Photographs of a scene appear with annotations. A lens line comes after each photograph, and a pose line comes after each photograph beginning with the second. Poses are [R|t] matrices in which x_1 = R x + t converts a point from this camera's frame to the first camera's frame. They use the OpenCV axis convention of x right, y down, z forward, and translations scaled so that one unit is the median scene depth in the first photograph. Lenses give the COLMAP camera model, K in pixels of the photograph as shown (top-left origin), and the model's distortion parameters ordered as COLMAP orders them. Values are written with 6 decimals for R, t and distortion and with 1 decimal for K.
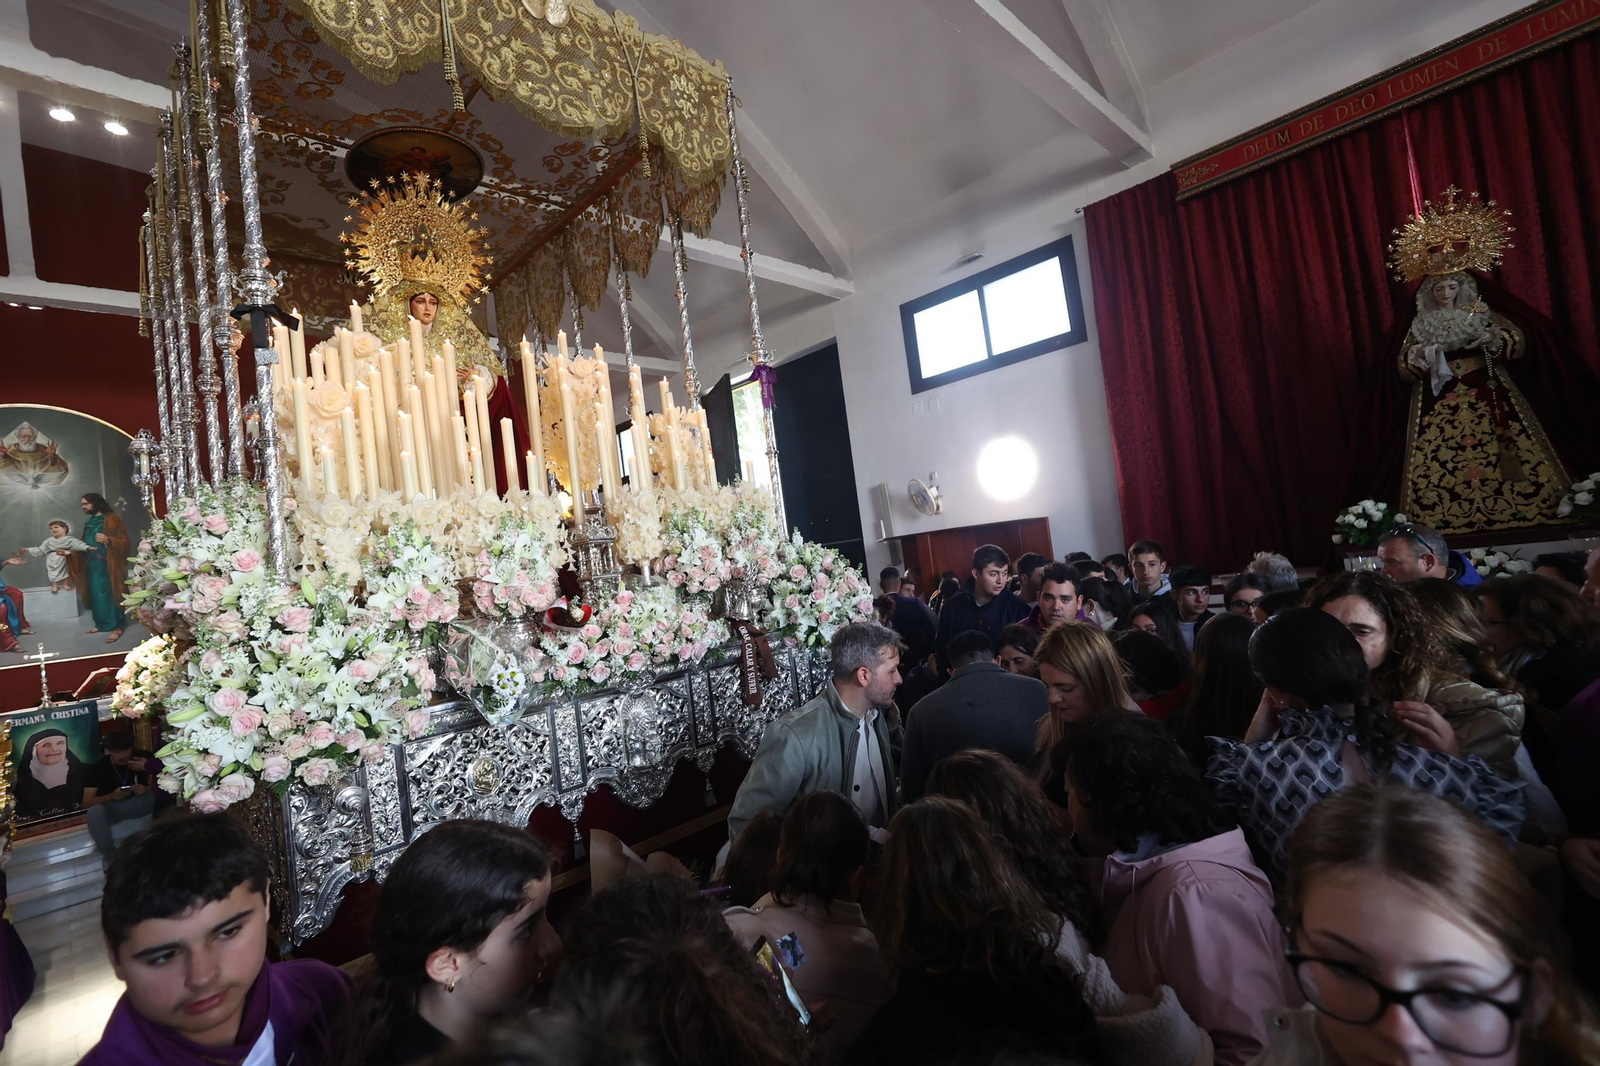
lens RADIAL K [[737.0, 0, 795.4], [0, 737.0, 531.5], [0, 0, 1]] dist [-0.002133, 0.000970]
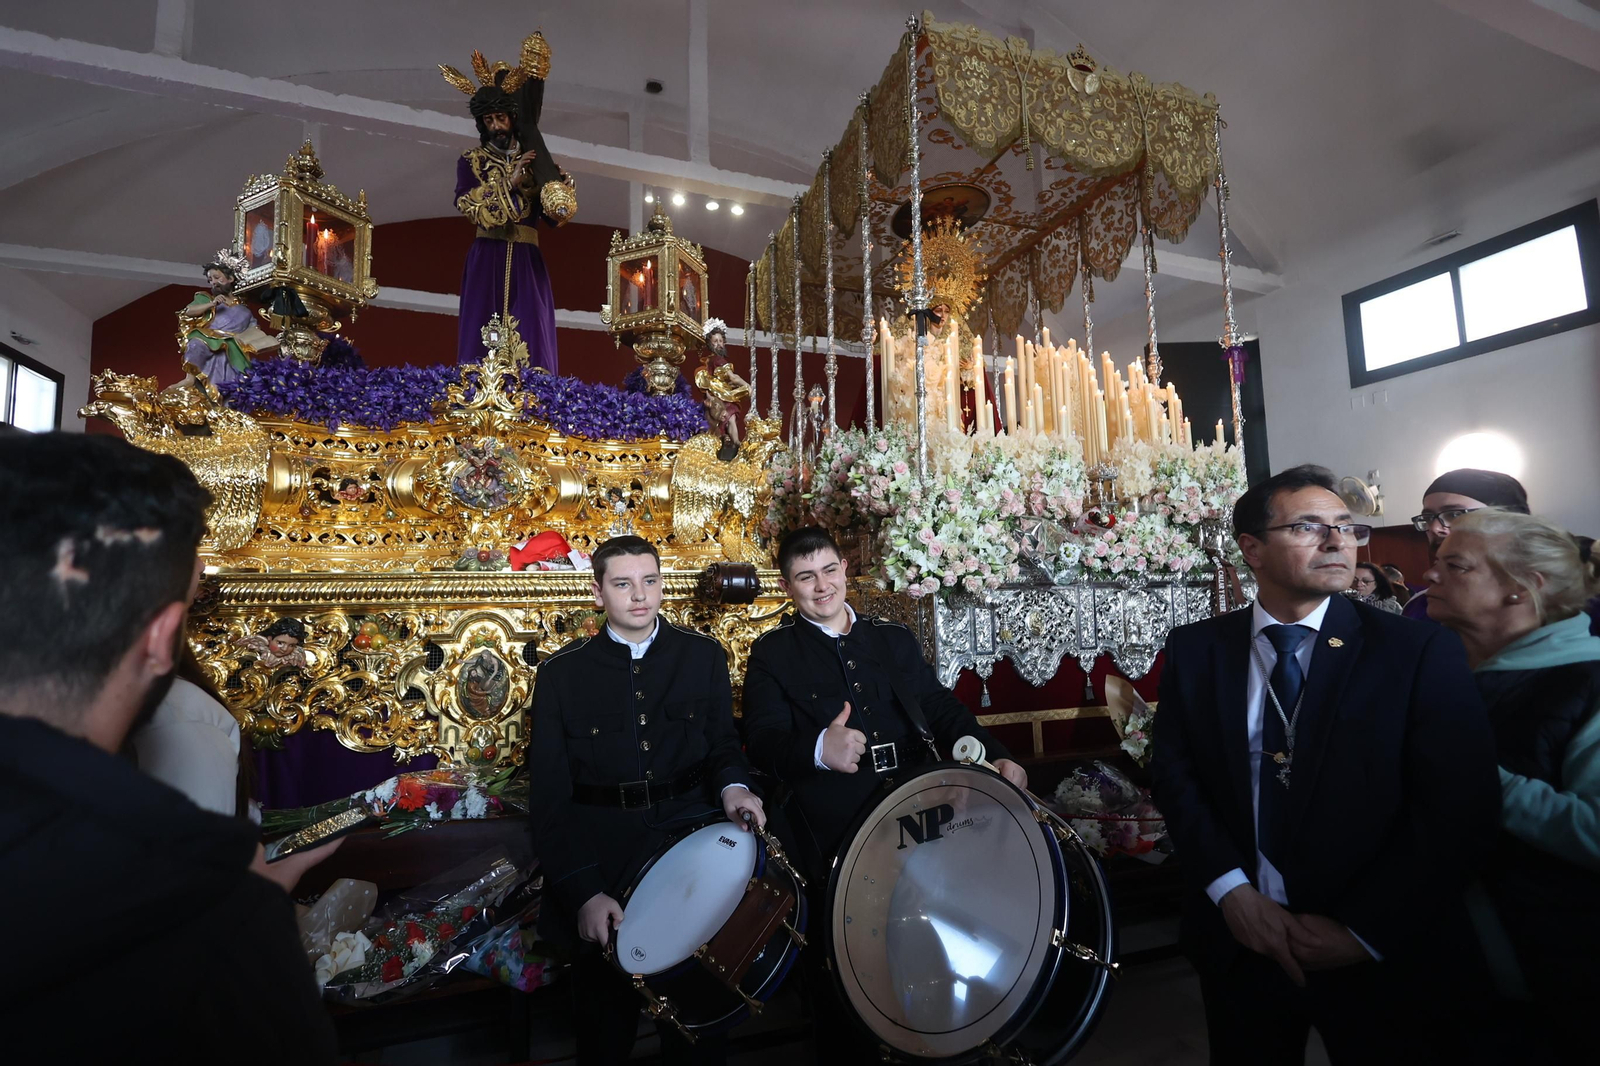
lens RADIAL K [[737.0, 0, 794.0], [0, 737.0, 535.6], [0, 0, 1]] dist [-0.002133, 0.000970]
pose [[0.902209, 0.067103, -0.426046, -0.187074], [-0.075045, 0.997178, -0.001860, 0.151231], [0.424719, 0.033651, 0.904700, -0.403161]]
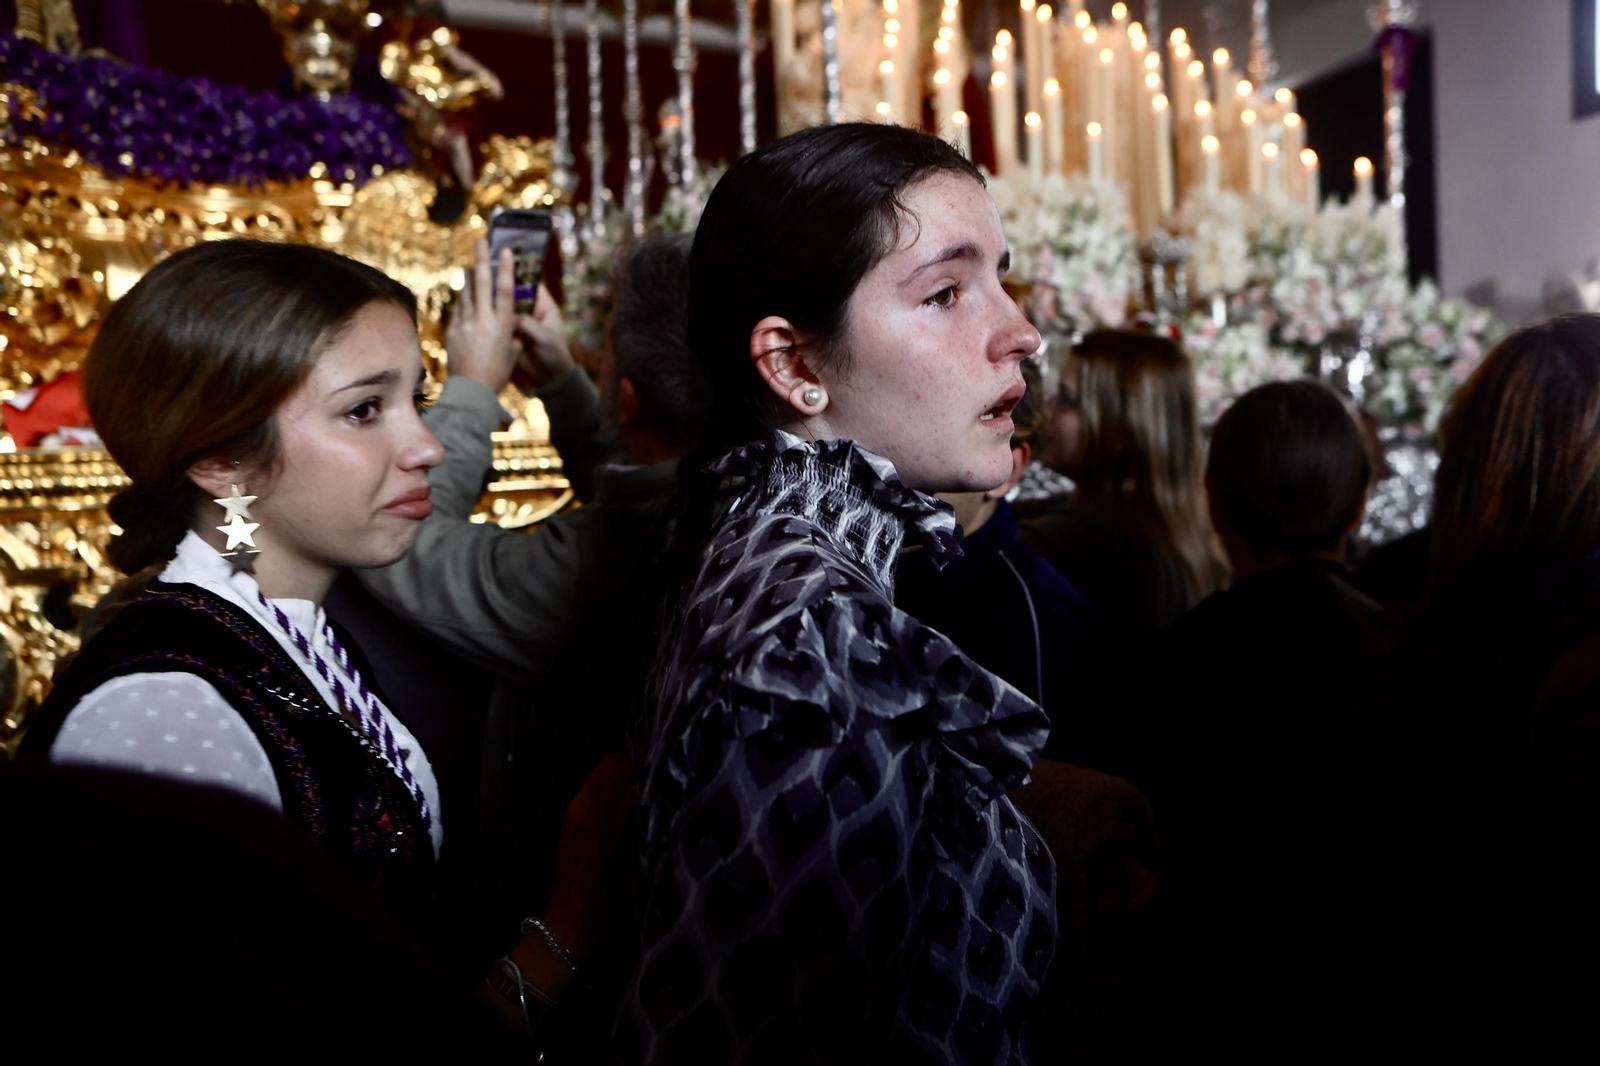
lens RADIAL K [[1200.2, 0, 804.4], [0, 1200.2, 553.0], [0, 0, 1]] dist [-0.060701, 0.028919]
pose [[0.937204, 0.103440, -0.333090, -0.168246], [-0.060346, 0.988698, 0.137242, 0.152297], [0.343521, -0.108523, 0.932854, -0.250881]]
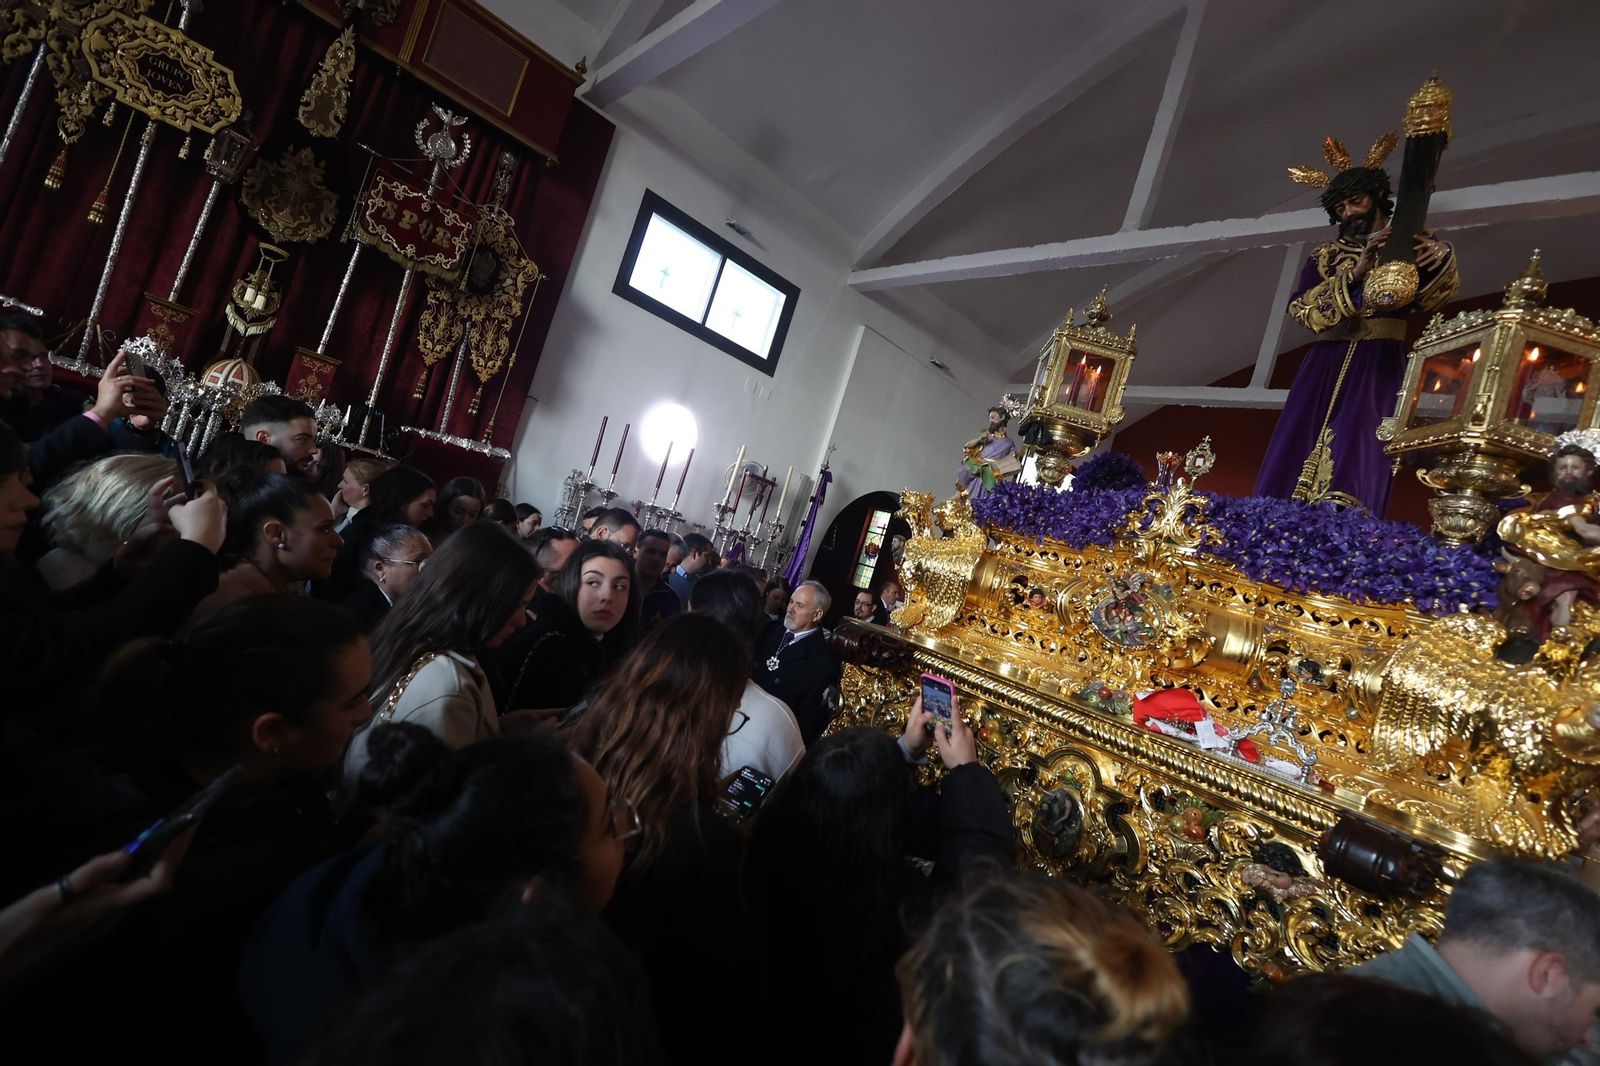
lens RADIAL K [[737.0, 0, 797.2], [0, 737.0, 532.9], [0, 0, 1]] dist [-0.002133, 0.000970]
pose [[-0.102991, 0.068849, -0.992297, -0.053236], [-0.244681, 0.965194, 0.092364, 0.035794], [0.964118, 0.252309, -0.082560, -0.070892]]
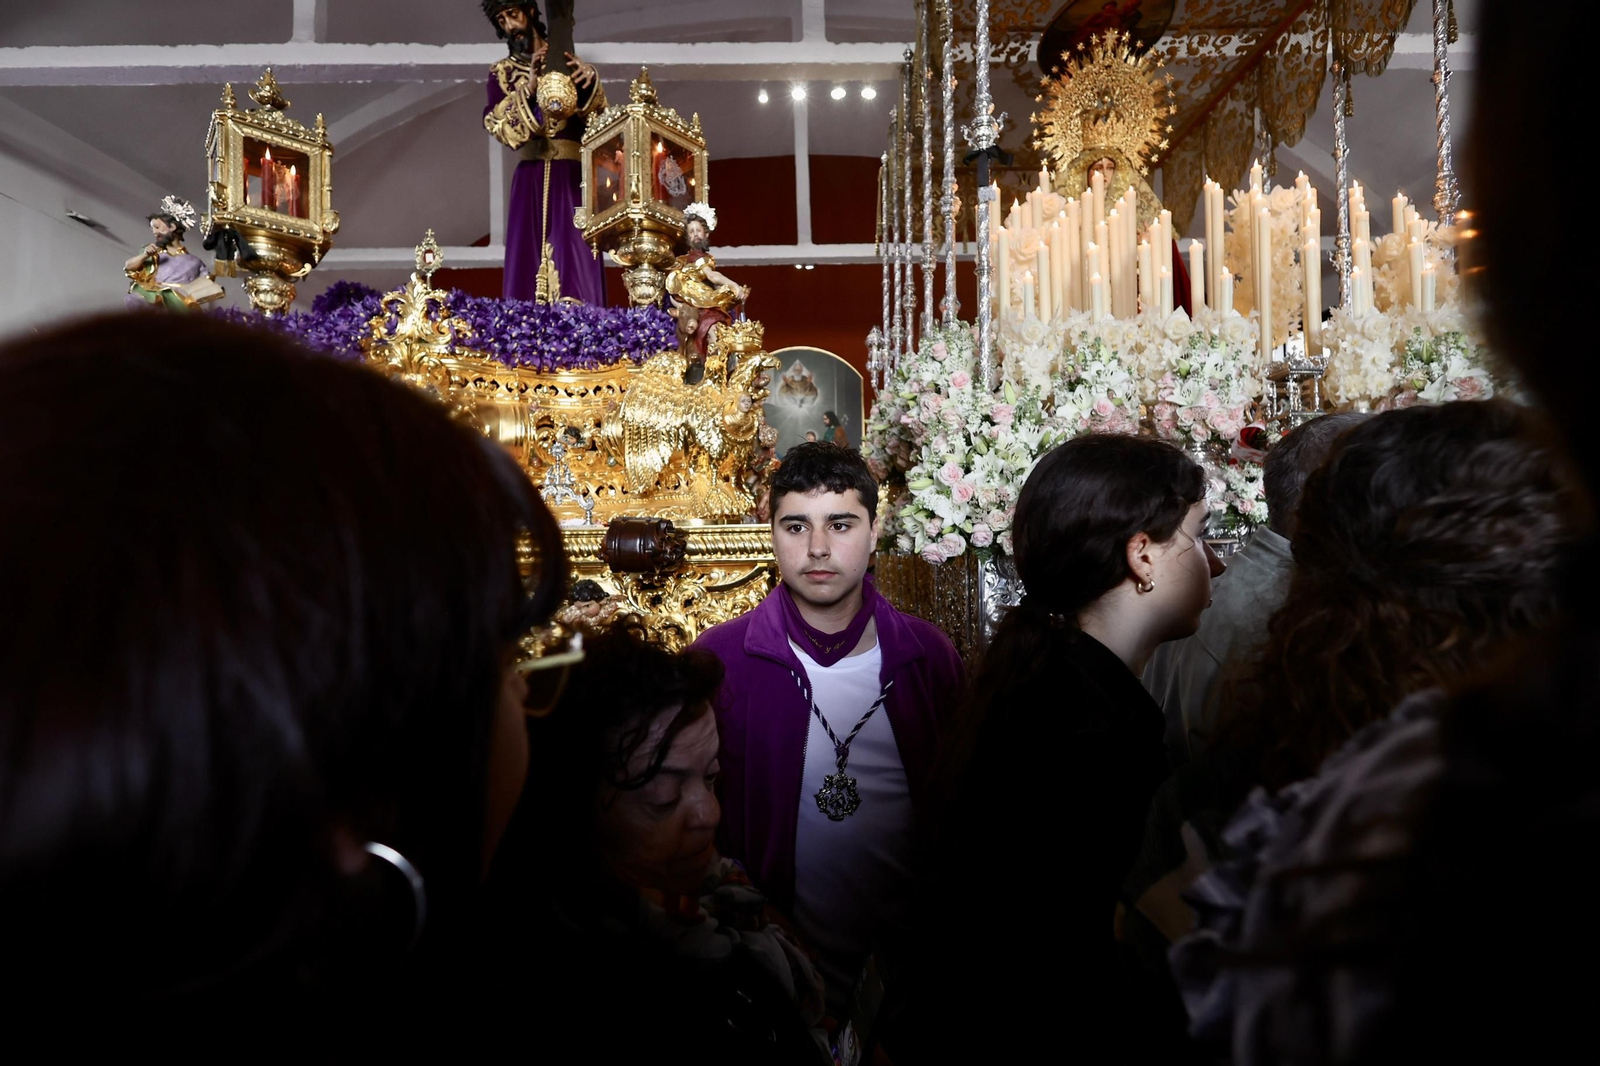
lens RADIAL K [[737.0, 0, 798.3], [0, 737.0, 535.7], [0, 0, 1]] dist [-0.002133, 0.000970]
pose [[0.704553, 0.098130, -0.702834, -0.058121], [-0.044573, 0.994557, 0.094179, 0.135134], [0.708250, -0.035027, 0.705092, -0.009377]]
